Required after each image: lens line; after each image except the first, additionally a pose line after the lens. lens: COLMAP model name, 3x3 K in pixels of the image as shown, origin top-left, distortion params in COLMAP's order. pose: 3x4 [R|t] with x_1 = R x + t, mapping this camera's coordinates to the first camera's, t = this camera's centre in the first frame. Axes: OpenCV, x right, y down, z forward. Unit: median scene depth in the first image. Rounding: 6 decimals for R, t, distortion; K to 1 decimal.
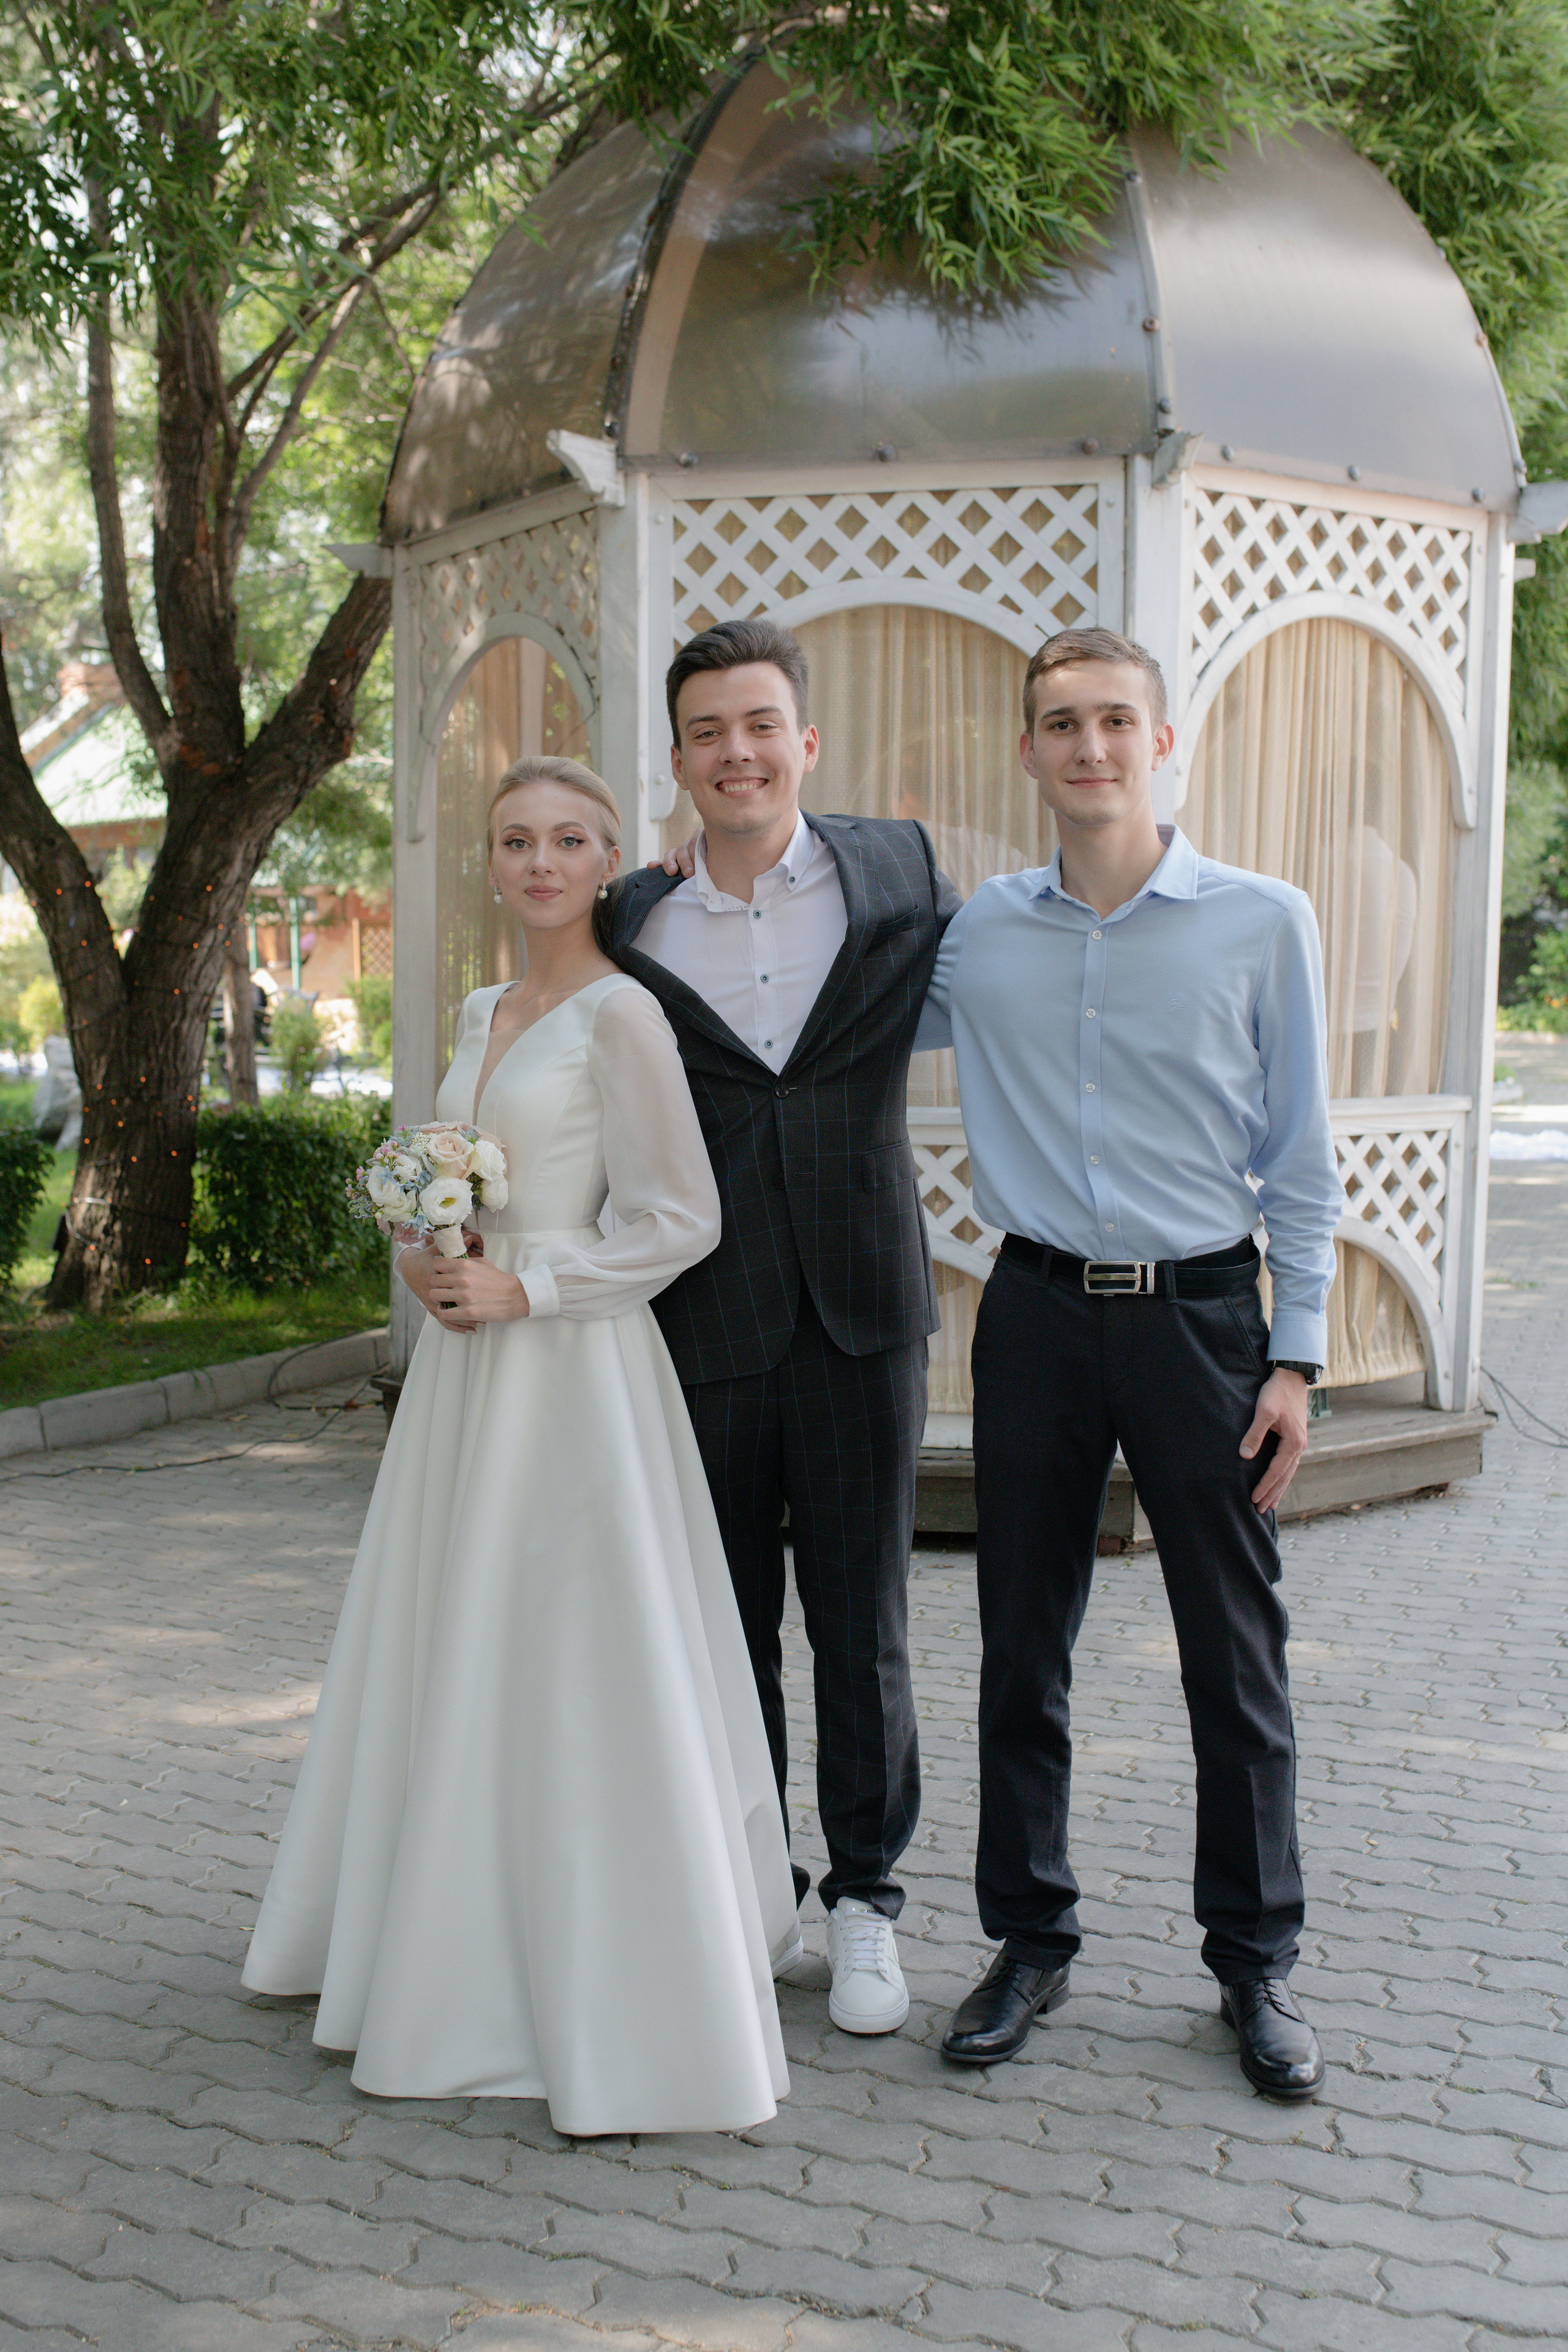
lens RADIAL K [[2369.9, 0, 769.5], [0, 2369.9, 1165.7], [0, 0, 1]] dist [-0.045227, 0.038996]
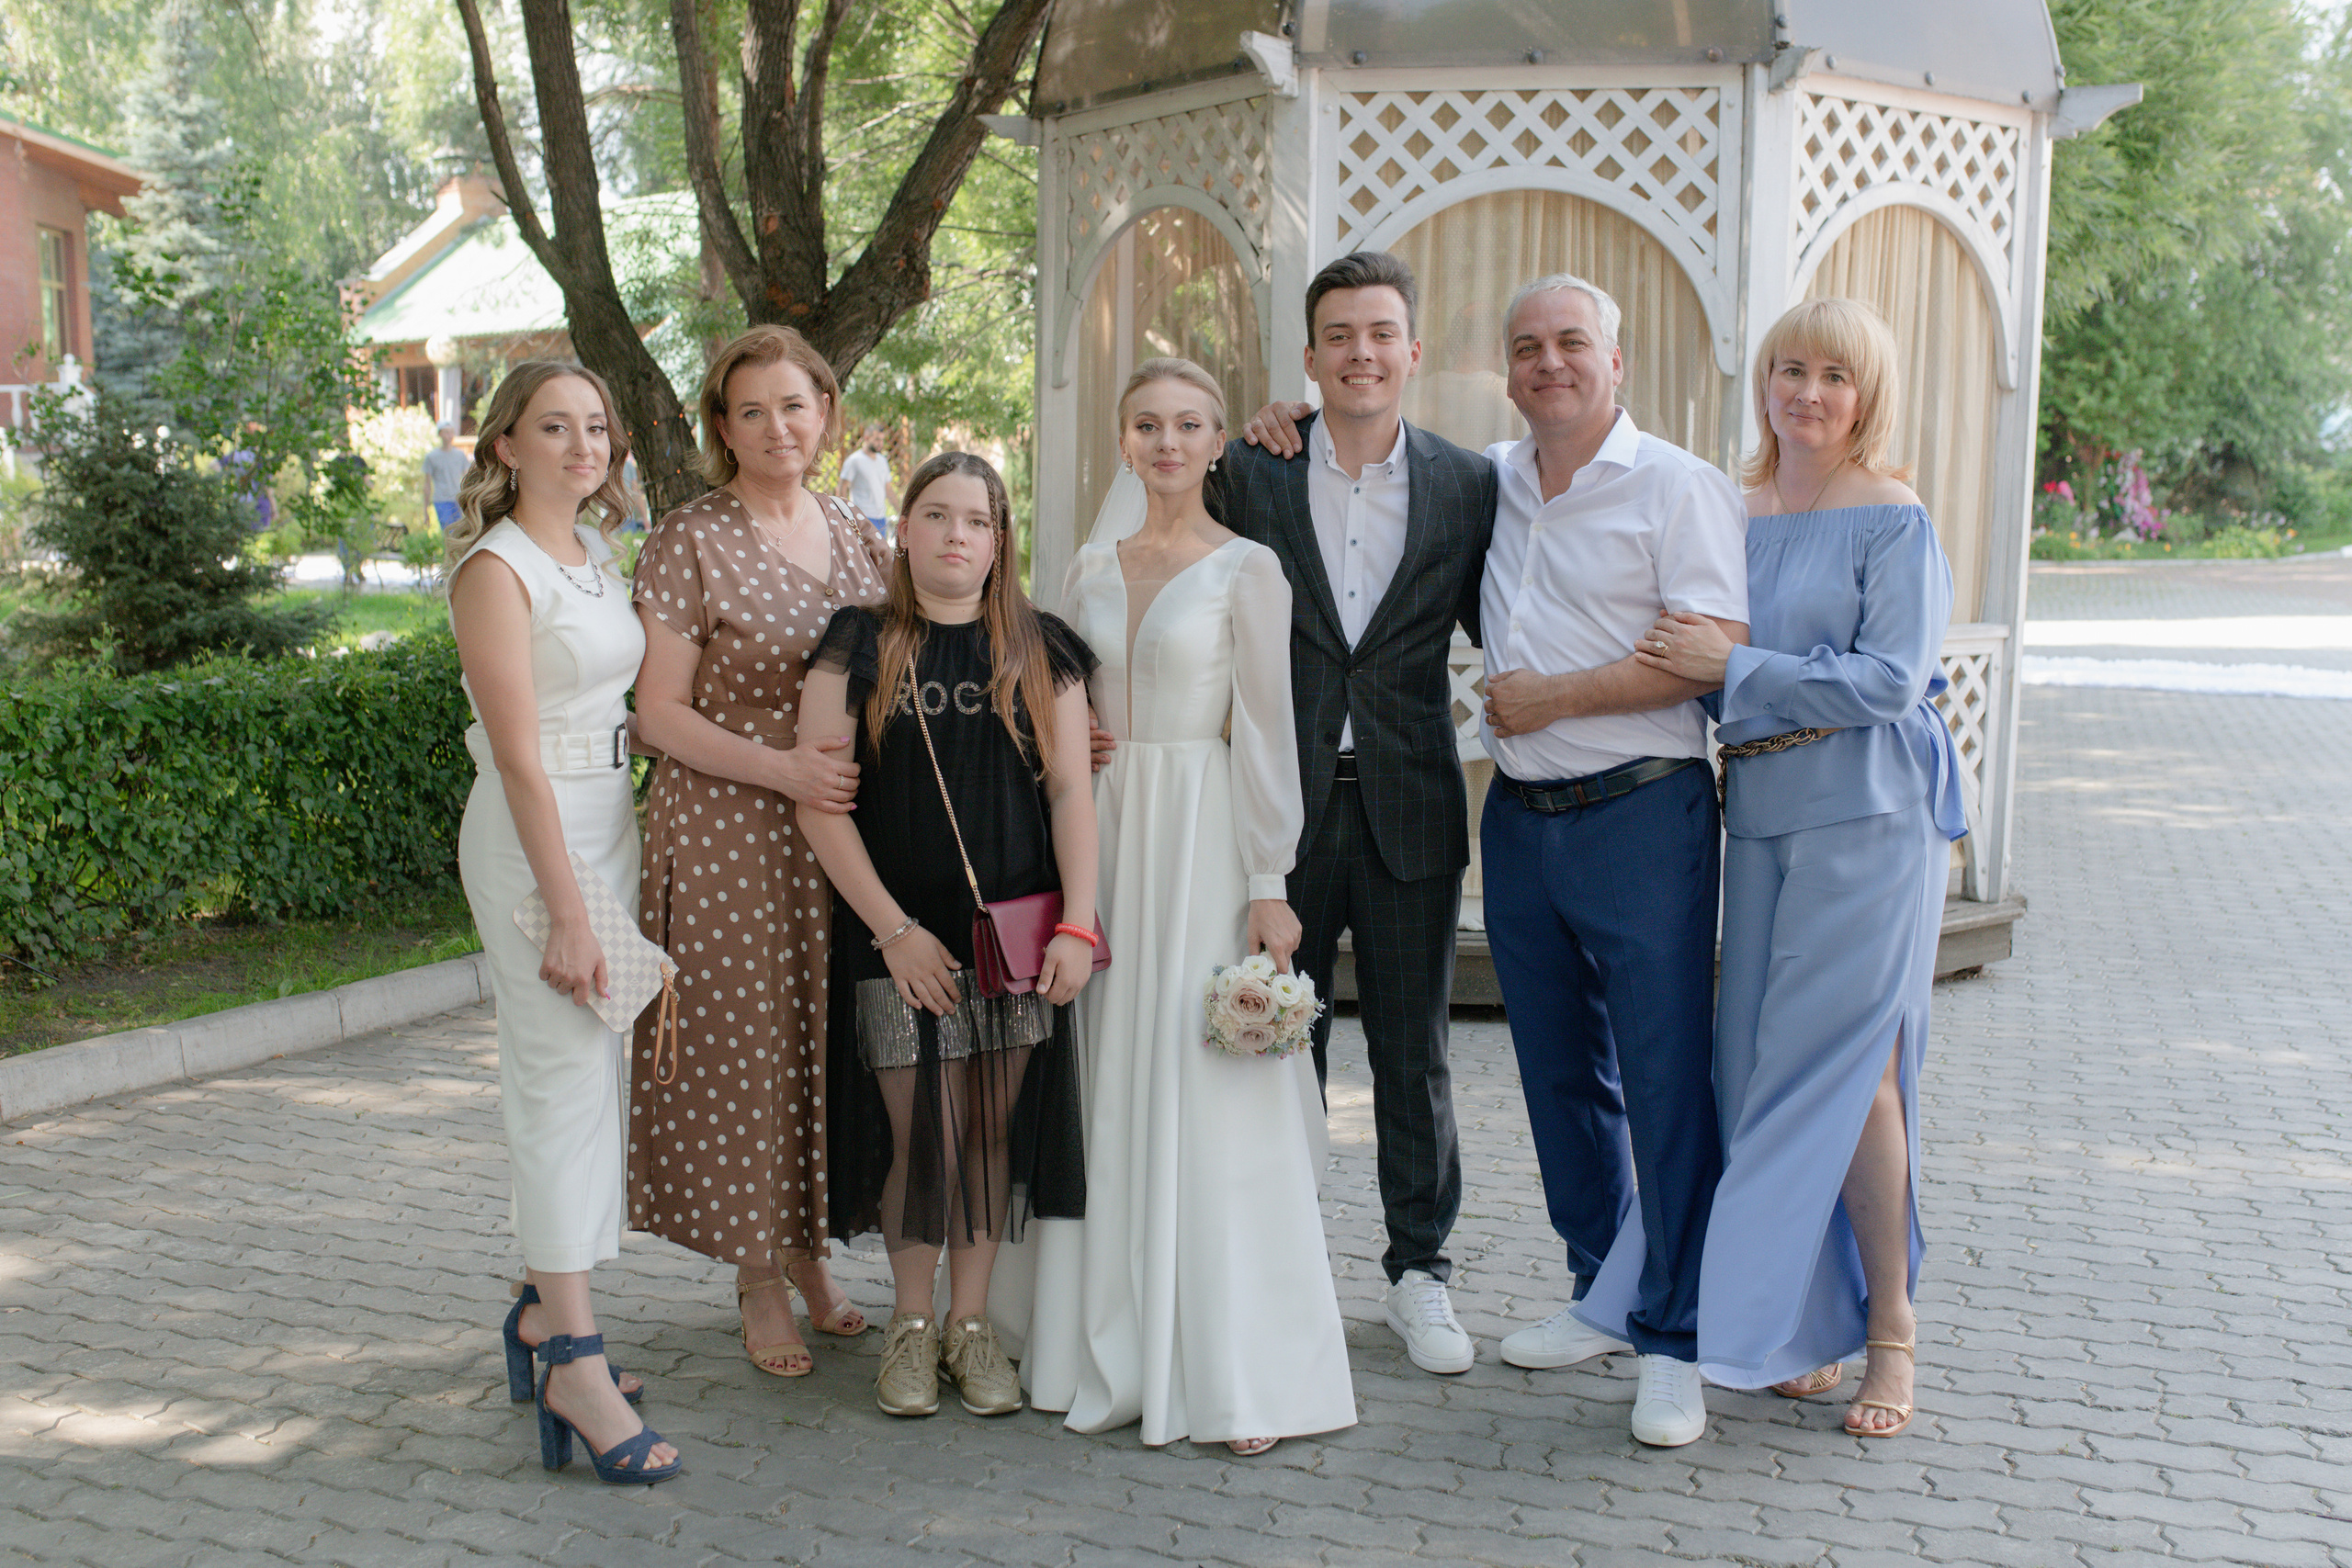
lens RADIAL K [[2369.7, 0, 1235.4], [0, 2369.7, 707.8], [0, 0, 1]] dist [-0.045227, 0.038996]
pose [[0.998436, 0.003486, 0.055803, -0.153292], [-0.004114, 0.999929, 0.011142, -0.000690], [-0.055760, -0.011354, 0.998380, -0.125934]]
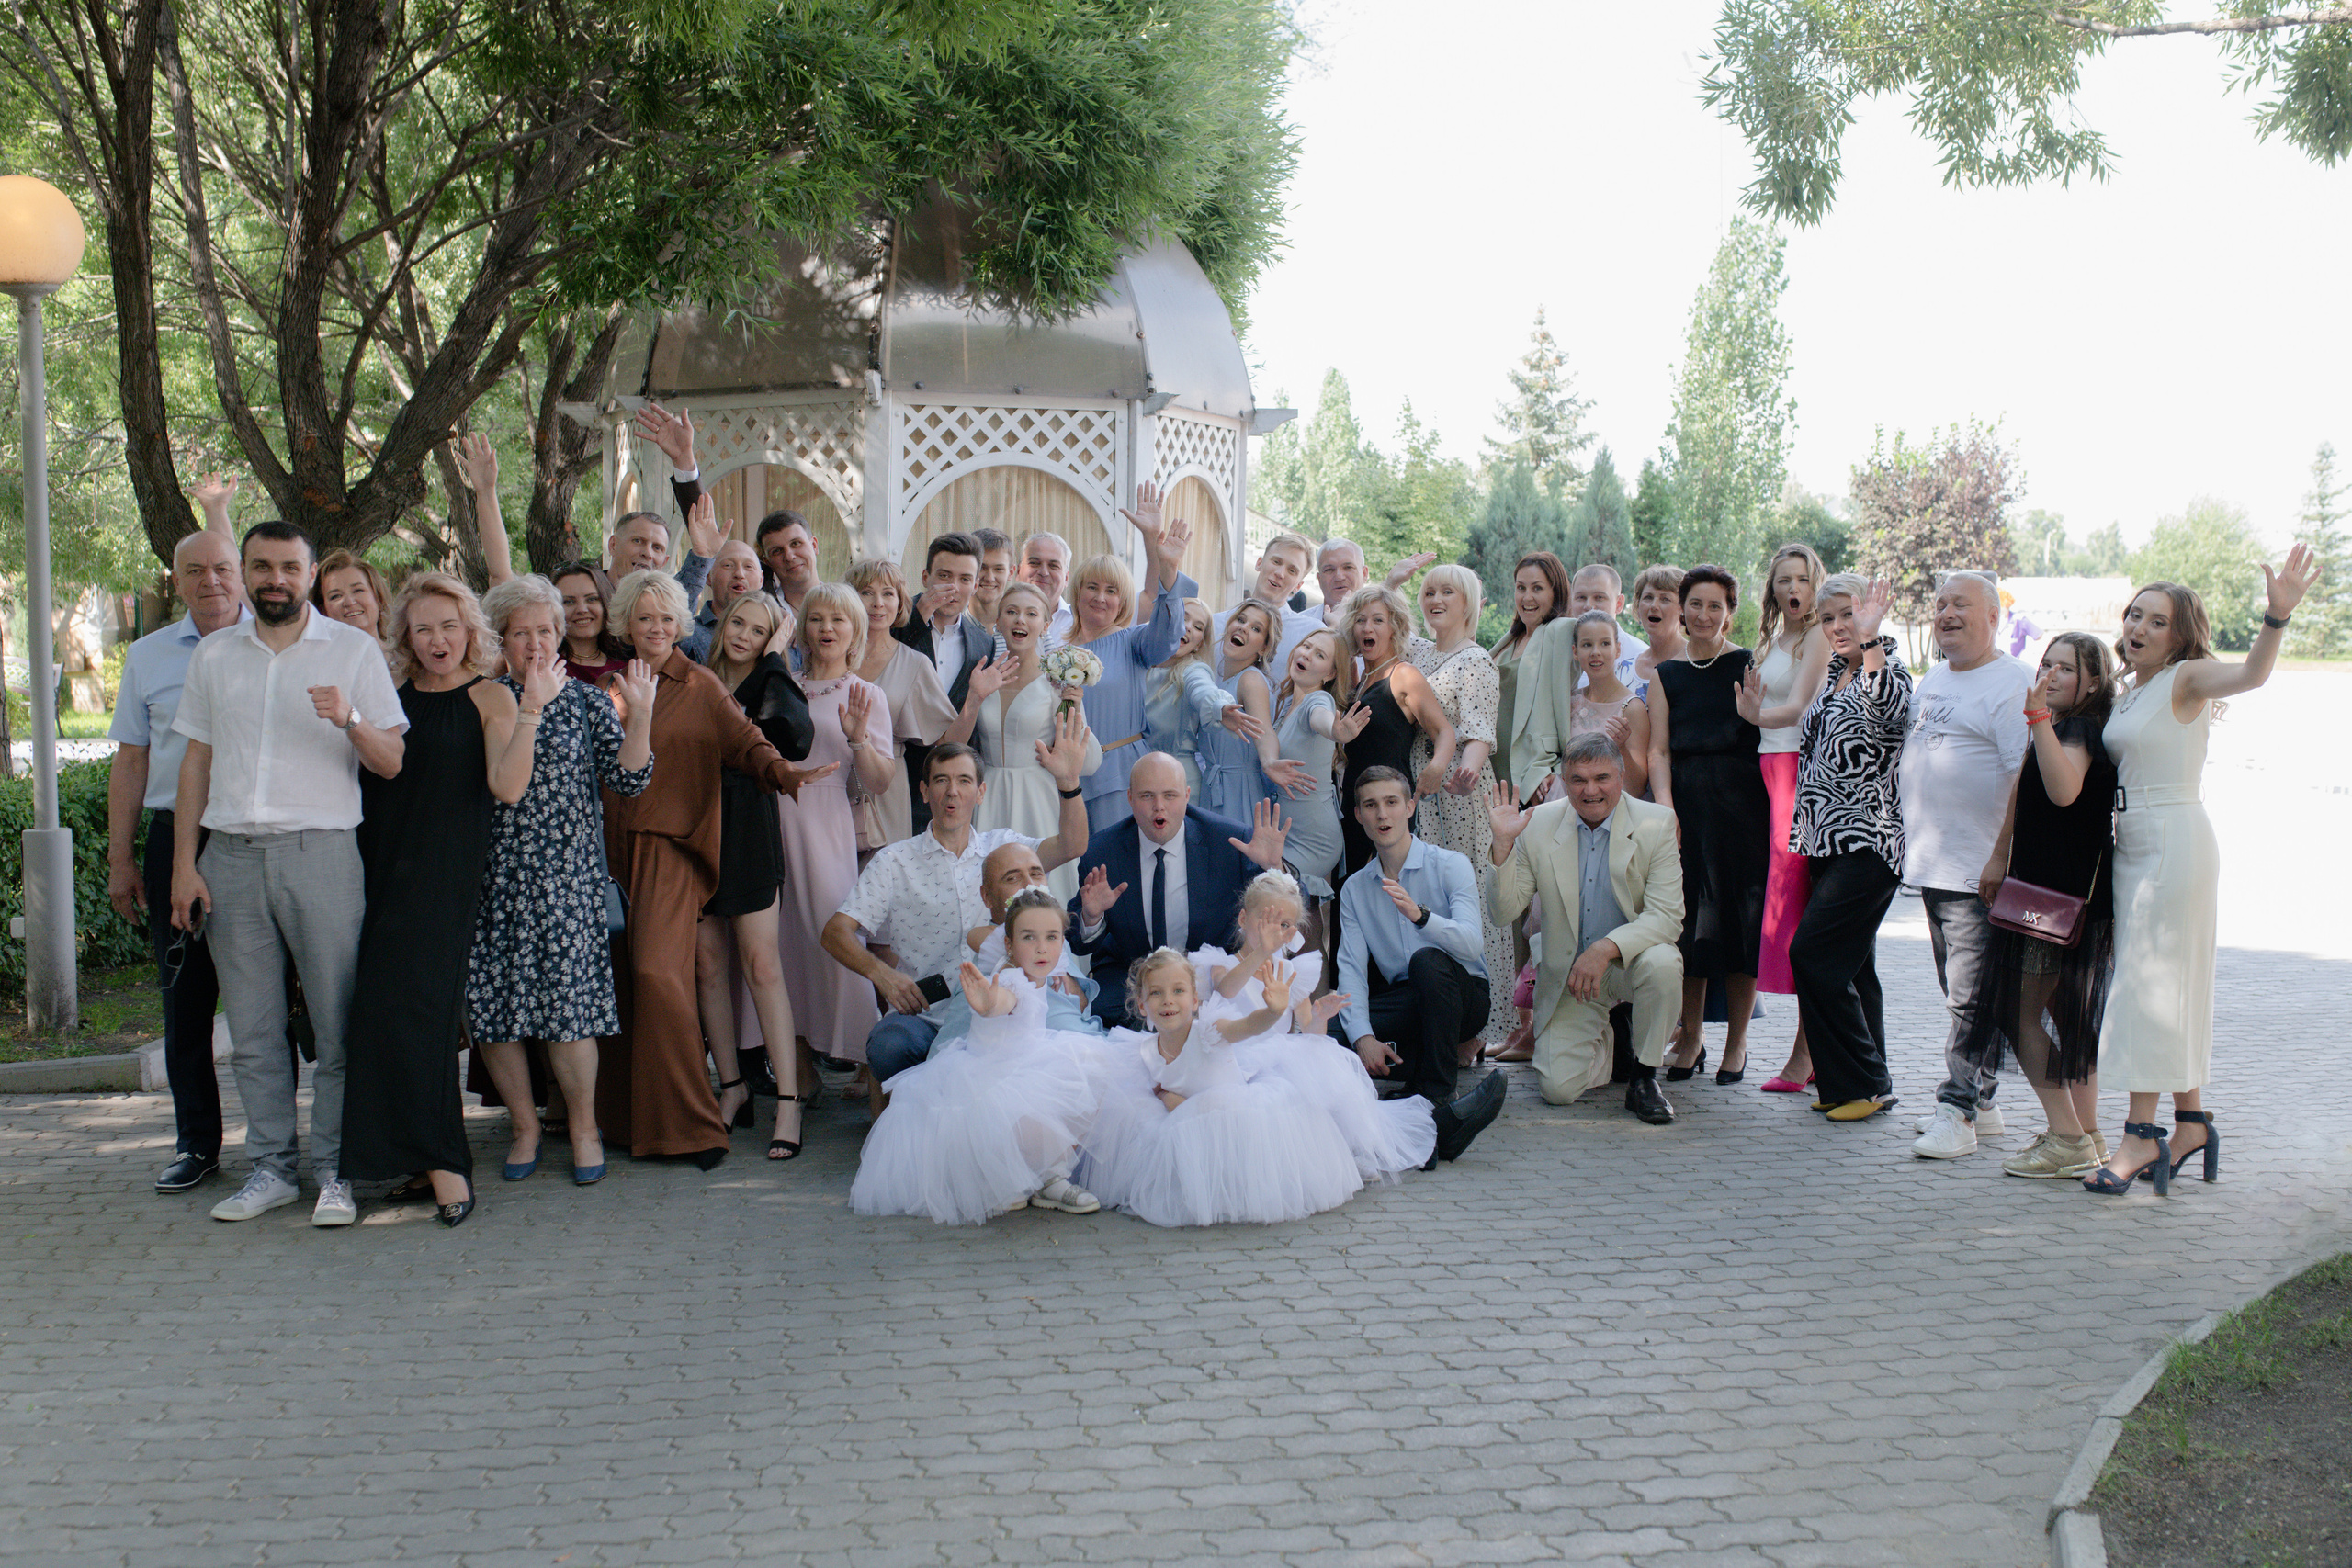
lens RADIAL K [[2407.7, 0, 1183.4], [0, 2407.7, 700.8], [0, 0, 1]] dist [-0.045401, 0.038899]
pose [[0.851646, -0.012625, 0.523965, -0.856818], [0.041663, 0.998177, -0.043667, 0.044968], [-0.522459, 0.059019, 0.850619, -0.723946]]
